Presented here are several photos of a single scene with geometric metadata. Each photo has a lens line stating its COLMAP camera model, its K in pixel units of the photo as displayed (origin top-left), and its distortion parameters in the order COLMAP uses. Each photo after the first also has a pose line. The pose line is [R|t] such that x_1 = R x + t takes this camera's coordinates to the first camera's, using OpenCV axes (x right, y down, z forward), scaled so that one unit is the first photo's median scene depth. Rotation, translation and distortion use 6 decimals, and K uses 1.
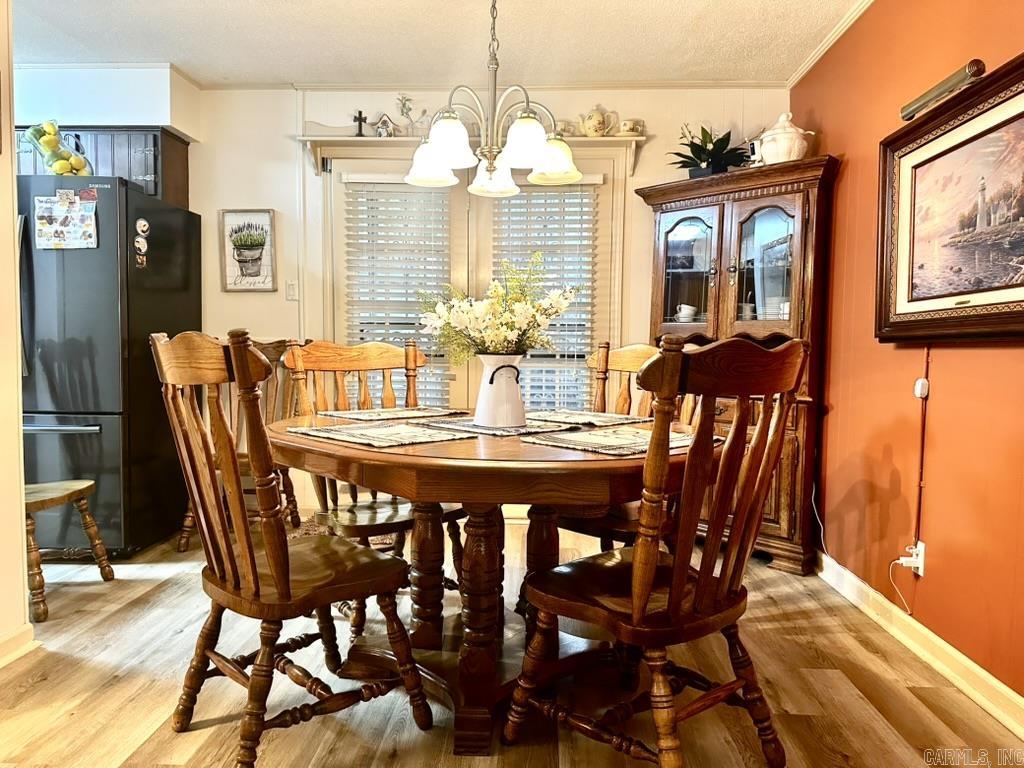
lens RADIAL K [[724.4, 0, 507.9], [0, 724.4, 382.4], [0, 0, 1]] dist [0.031383, -0.040258]
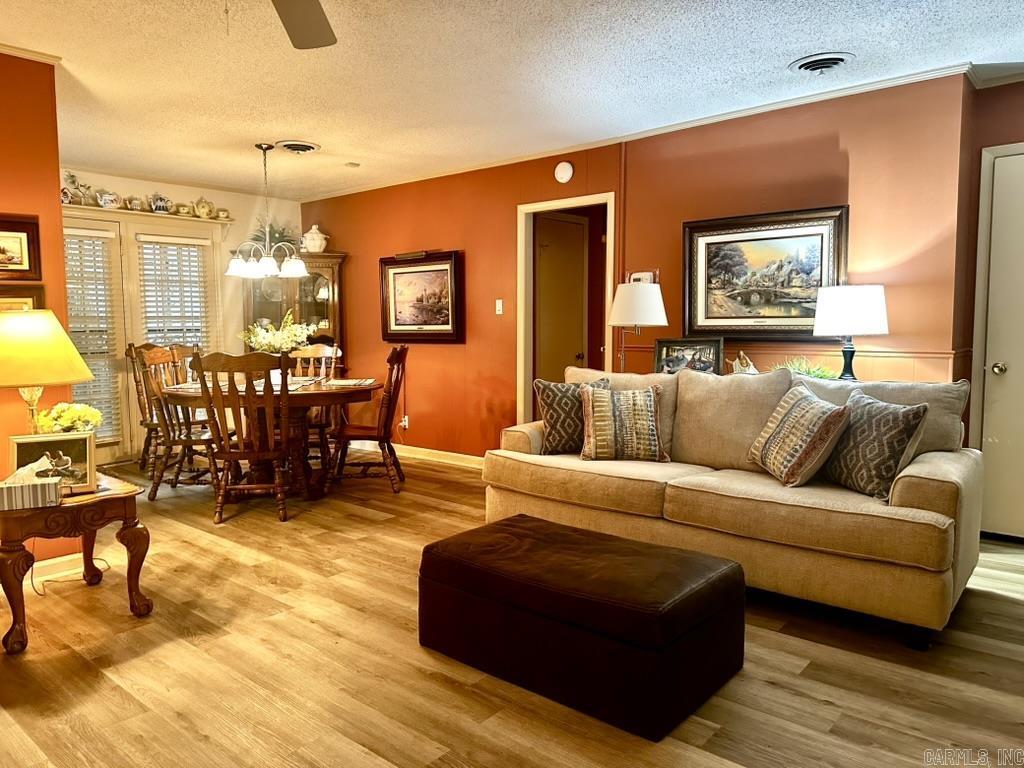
lens RADIAL K [[717.0, 0, 508.8], [0, 717.0, 385.4], [0, 0, 1]] dist [0.172584, -0.295520]
pose [[0.616184, -0.083143, 0.783201, -1.209740], [0.050216, 0.996536, 0.066282, -0.045784], [-0.785999, -0.001513, 0.618225, -0.892008]]
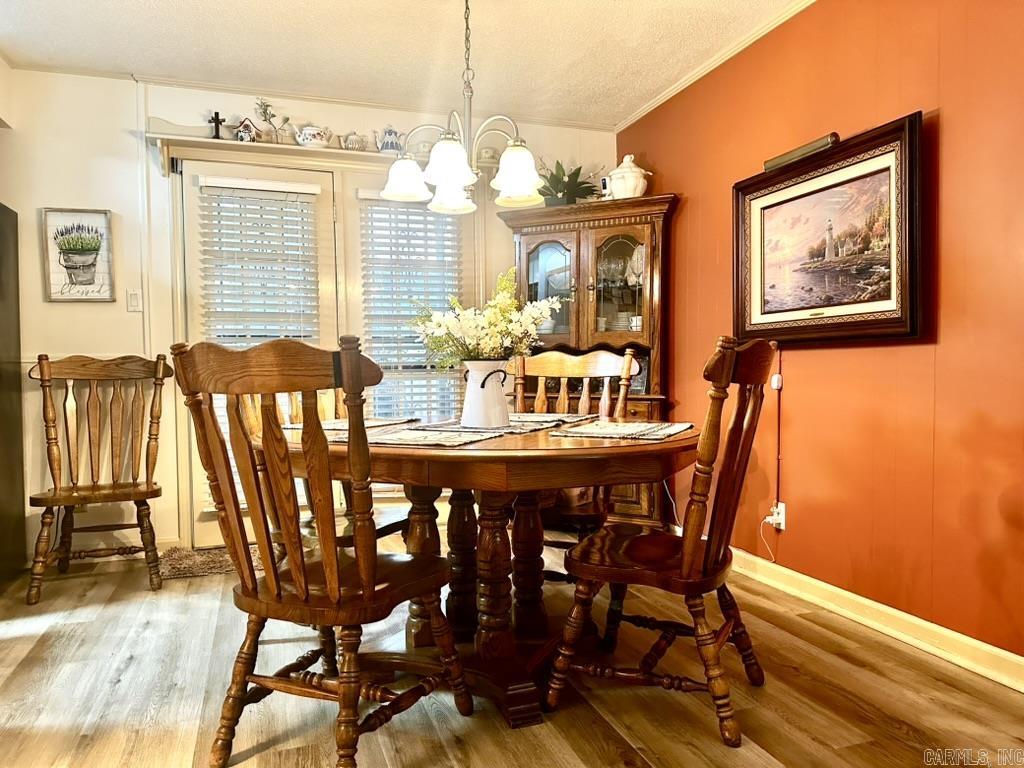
lens RADIAL K [[721.3, 0, 512.0], [0, 721.3, 384.0], [0, 0, 1]] dist [0.042631, -0.056356]
pose [[0.930074, -0.031170, 0.366047, -0.312949], [0.038819, 0.999154, -0.013550, 0.010595], [-0.365315, 0.026812, 0.930498, -0.010320]]
